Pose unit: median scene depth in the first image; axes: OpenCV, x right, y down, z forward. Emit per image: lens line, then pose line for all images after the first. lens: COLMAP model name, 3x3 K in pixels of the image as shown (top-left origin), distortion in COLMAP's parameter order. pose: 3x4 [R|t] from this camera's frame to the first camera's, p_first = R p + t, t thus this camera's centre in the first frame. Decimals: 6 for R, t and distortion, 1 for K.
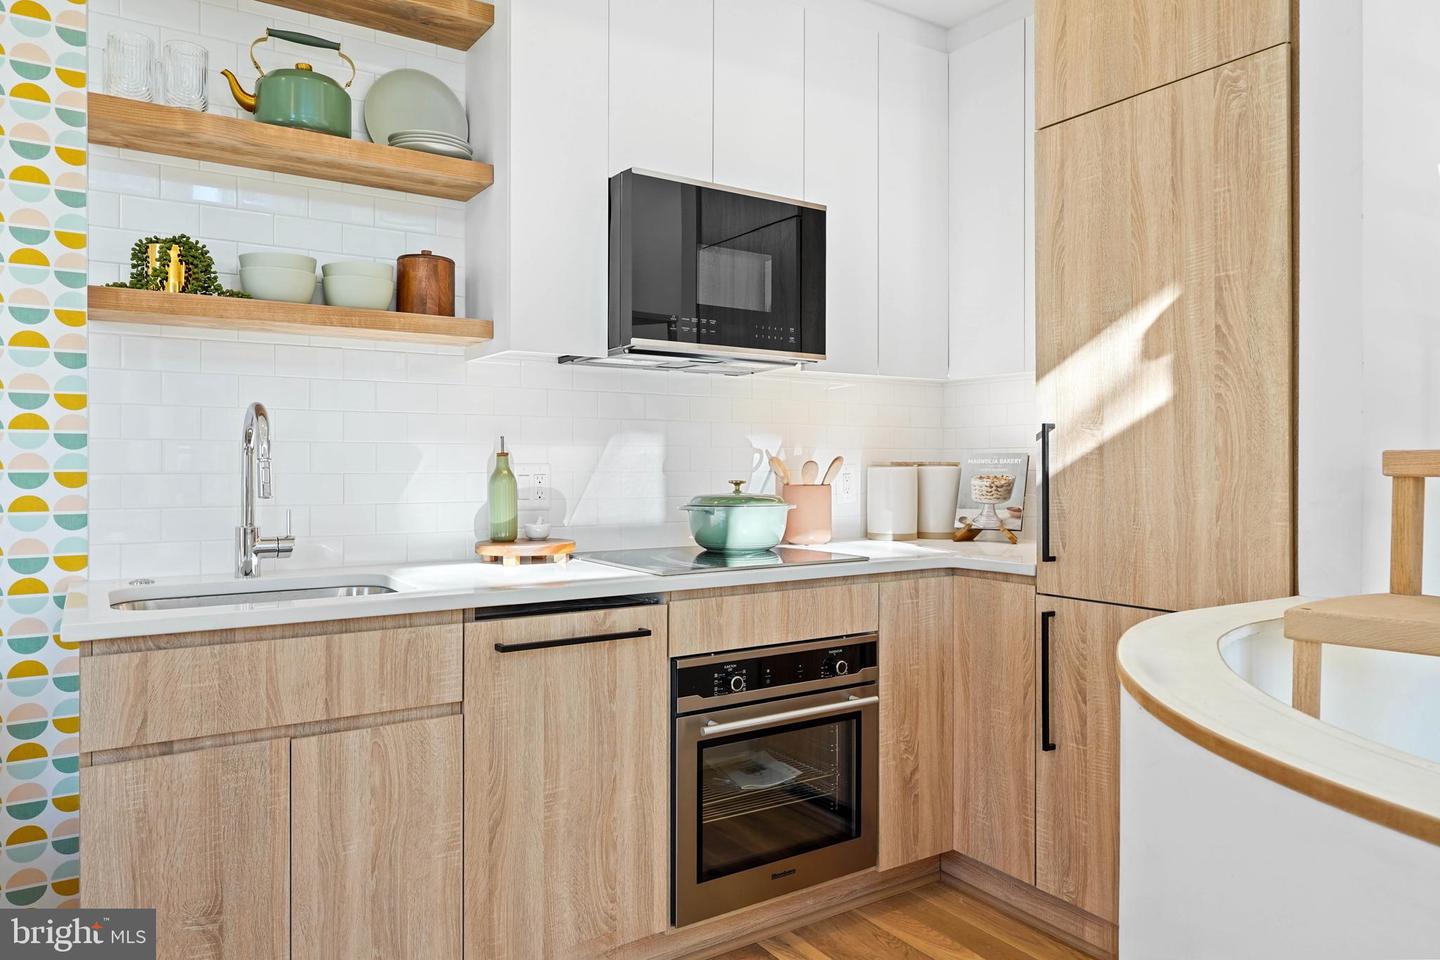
lens RADIAL K [[958.4, 0, 723.6], [0, 958.4, 459.1], [0, 0, 1]] dist [0.002967, 0.000948]
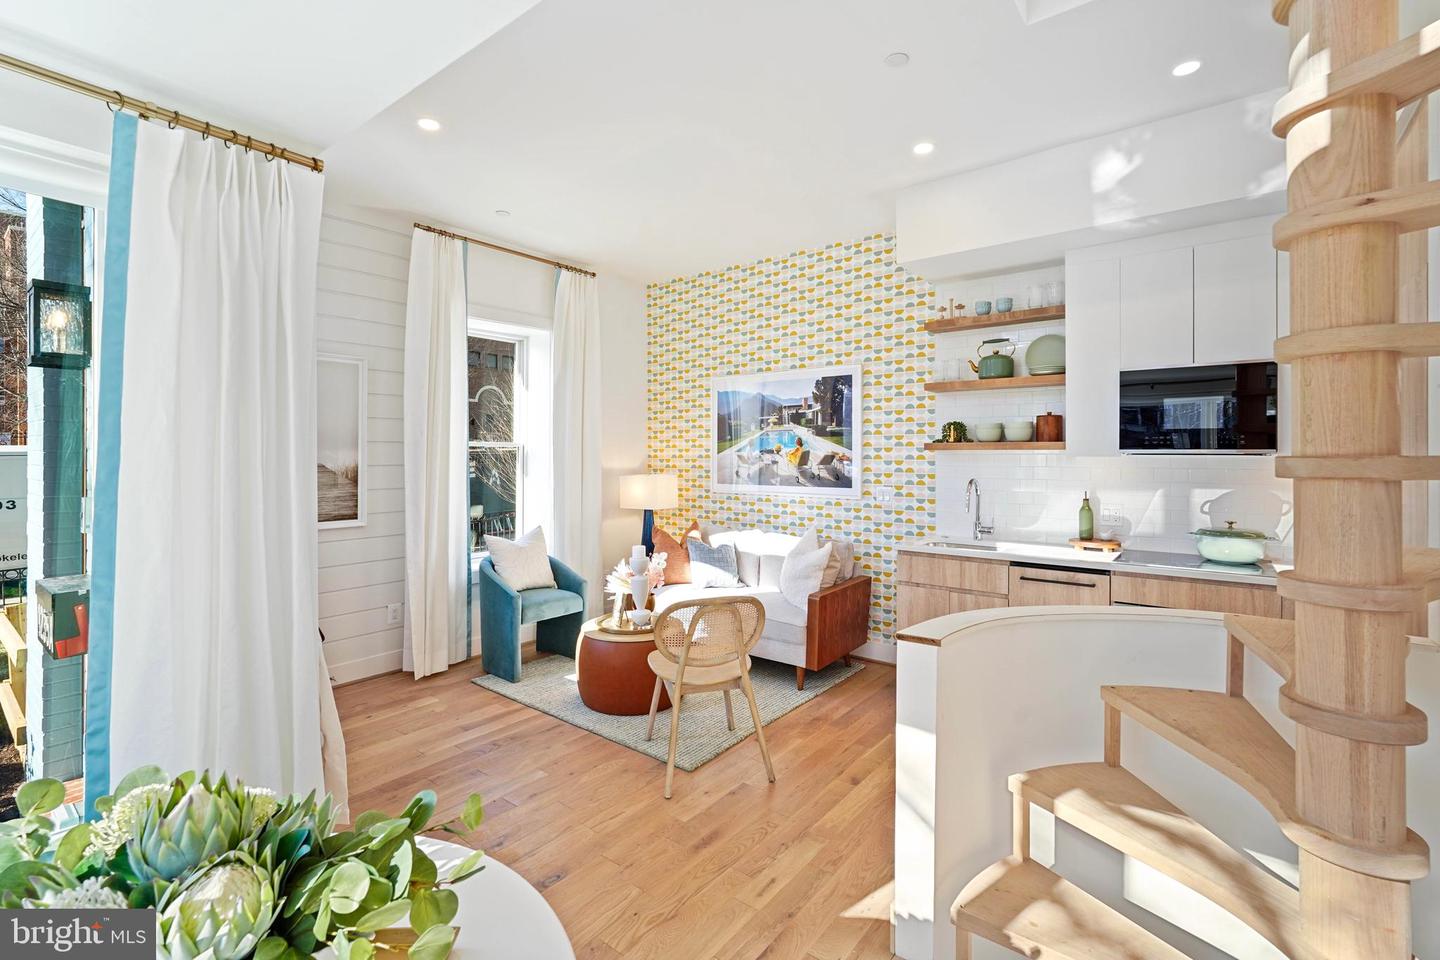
lens RADIAL K [[644.4, 0, 718.3], [0, 644.4, 455.5], [0, 0, 1]] dist [-0.014510, 0.000400]
pose [[0.320427, -0.000196, -0.947273, 0.952451], [0.000244, 1.000000, -0.000124, -0.112825], [0.947273, -0.000192, 0.320427, -0.288531]]
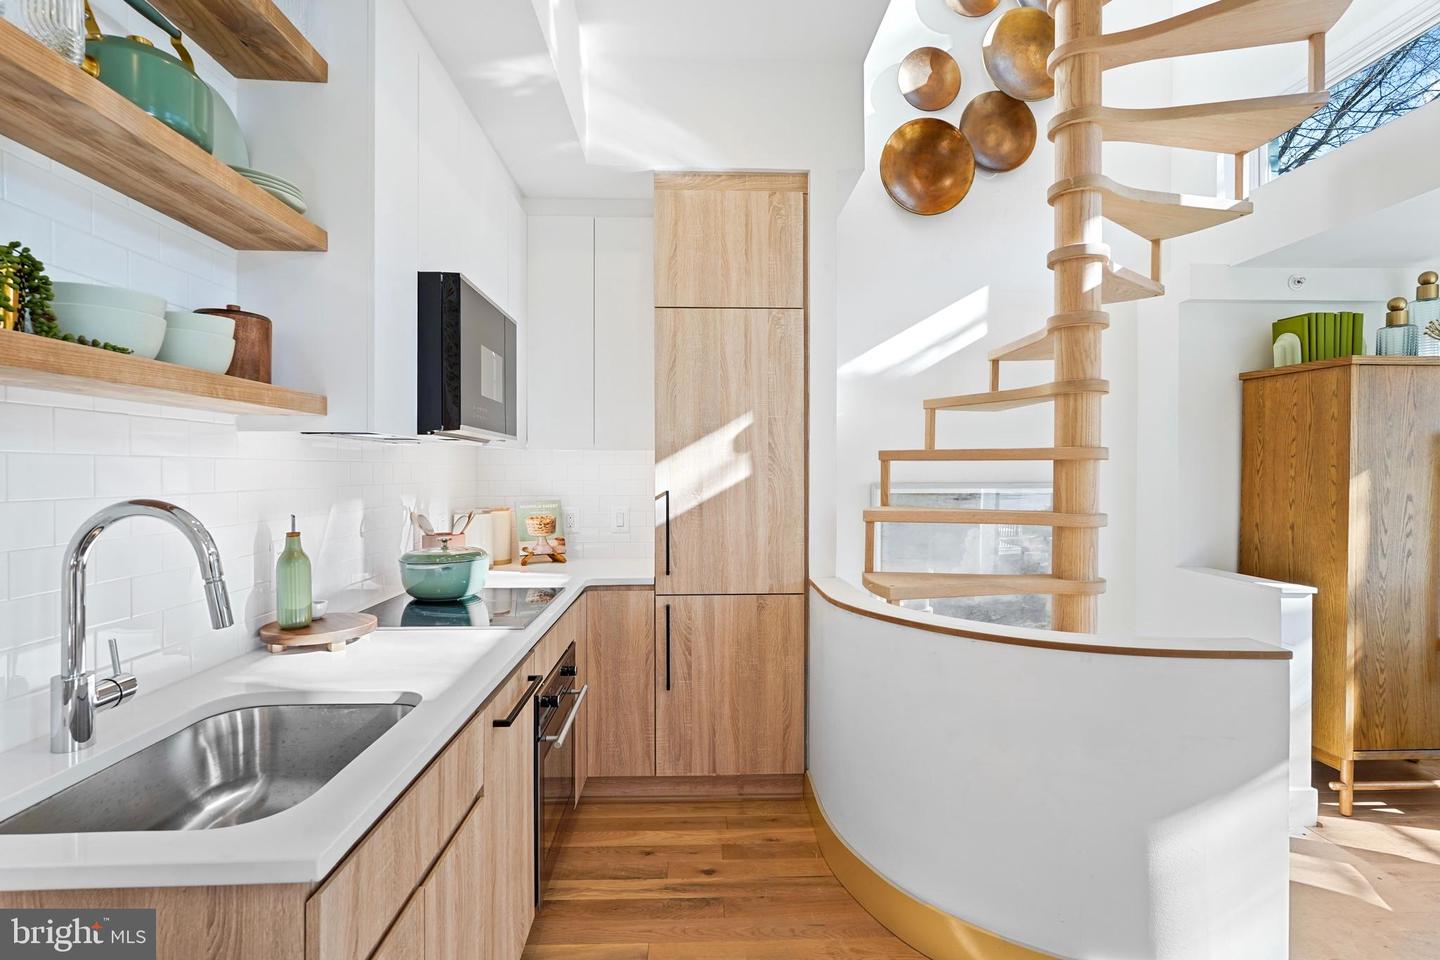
lens RADIAL K [[692.6, 0, 720.1], [0, 692.6, 476.1], [0, 0, 1]] dist [-0.001272, 0.000260]
pose [[0.518172, -0.006416, 0.855252, -0.631756], [-0.004291, 0.999940, 0.010102, -0.074693], [-0.855266, -0.008904, 0.518113, 0.314357]]
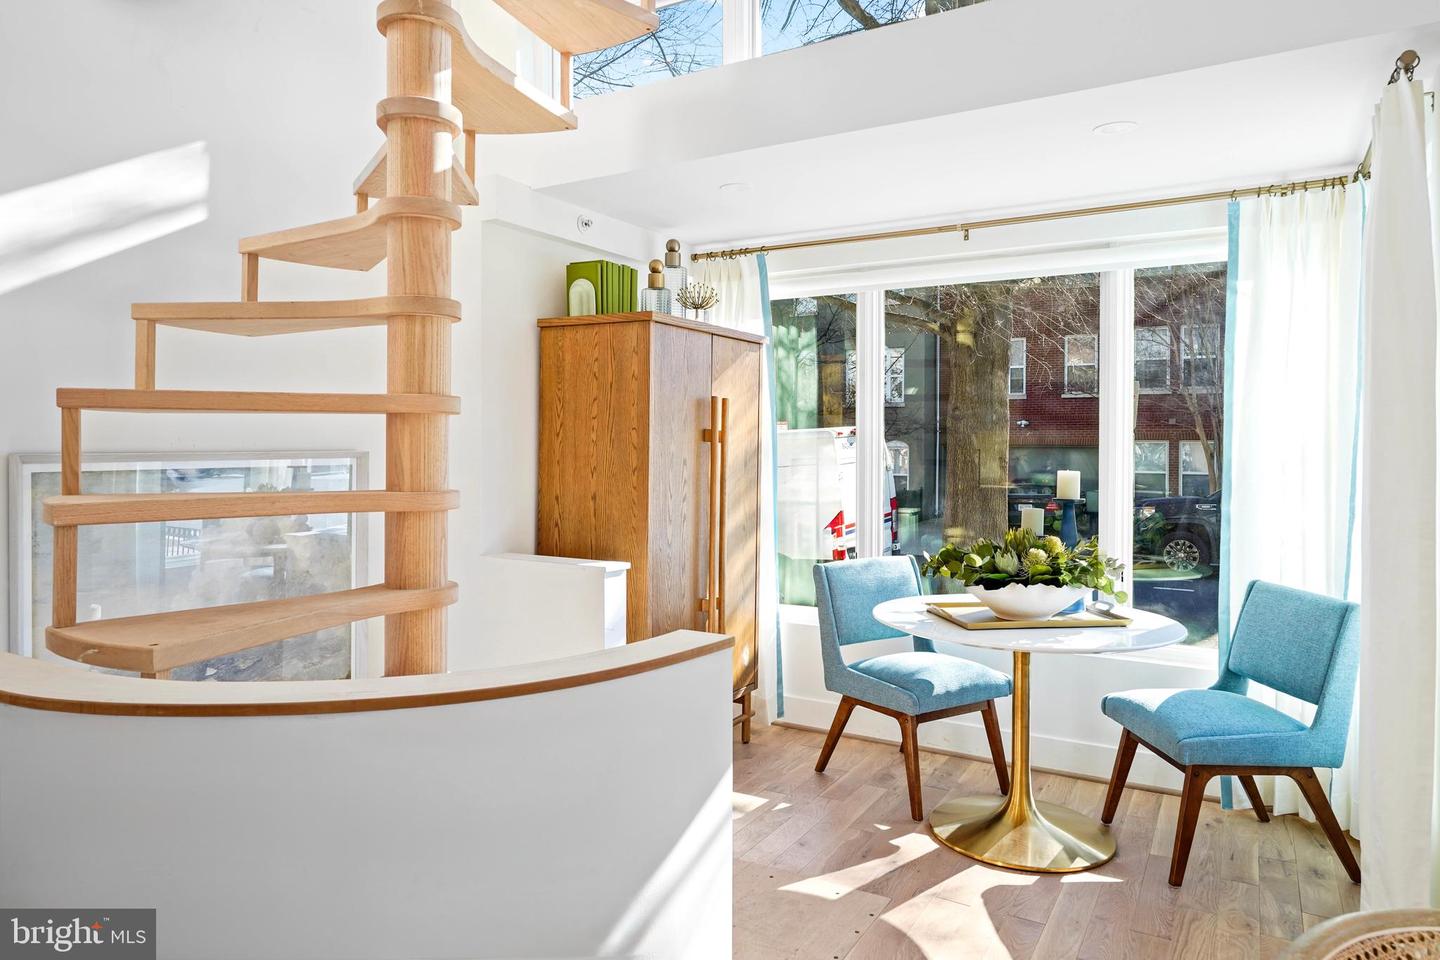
lens RADIAL K [[925.6, 0, 718.2], [0, 925.6, 448.0], [0, 0, 1]] dist [0.002285, -0.000611]
pose [[-0.427187, -0.005523, 0.904146, -0.451347], [-0.006527, 0.999974, 0.003025, -0.059156], [-0.904140, -0.004609, -0.427212, 0.538032]]
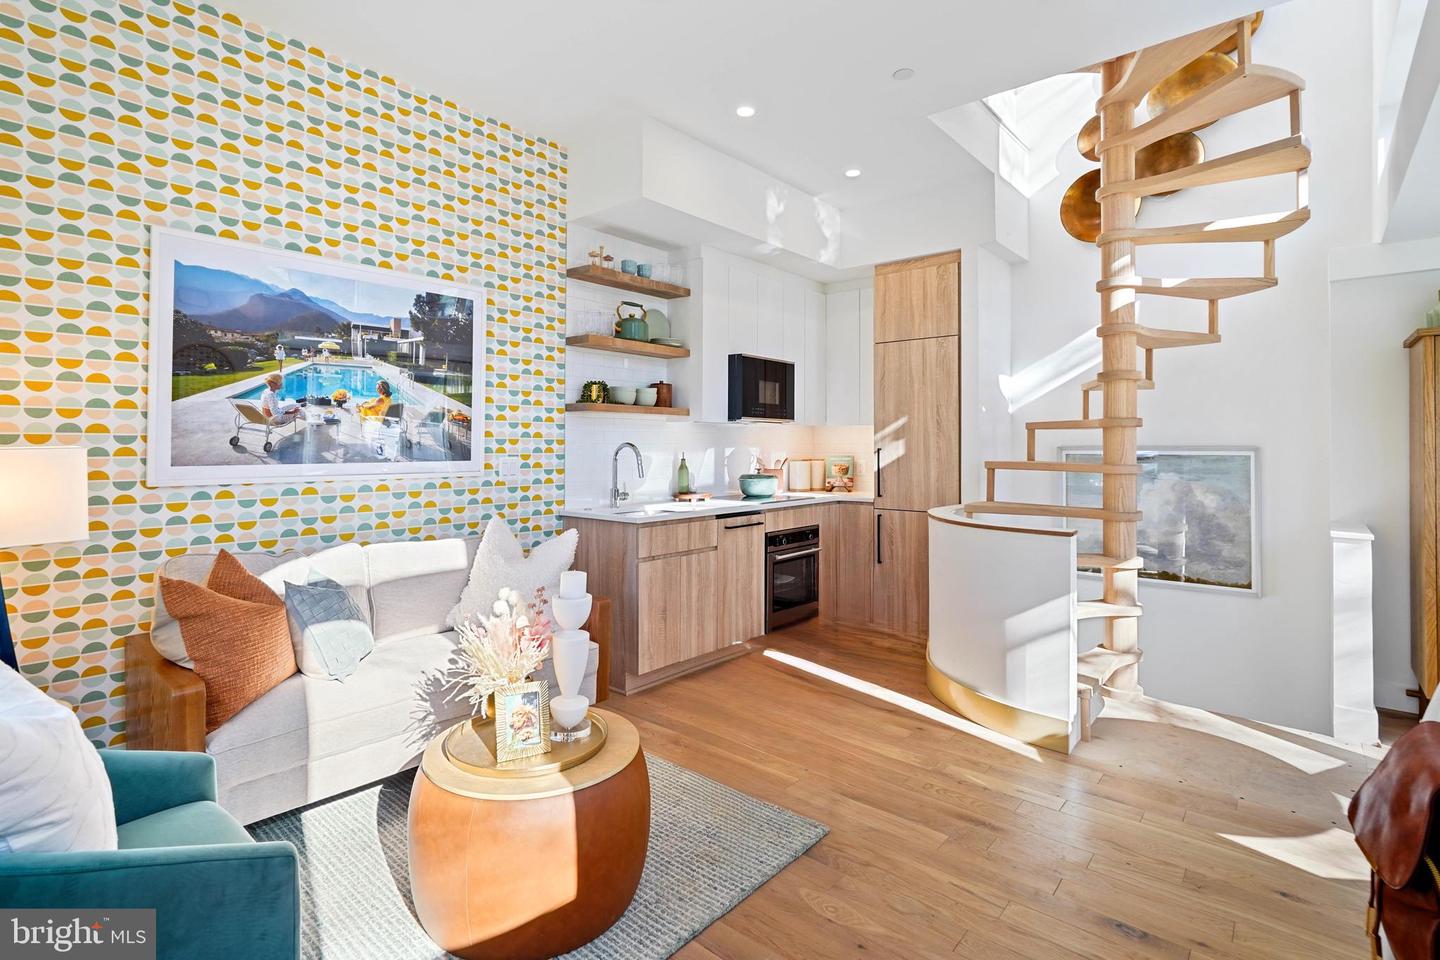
lens RADIAL K [[701.0, 0, 718.9], [0, 701.0, 432.7], [0, 0, 1]] dist [-0.001209, 0.000025]
pose [[0.961346, 0.006978, 0.275253, -0.697825], [-0.003526, 0.999909, -0.013033, -0.055001], [-0.275319, 0.011559, 0.961283, -0.875798]]
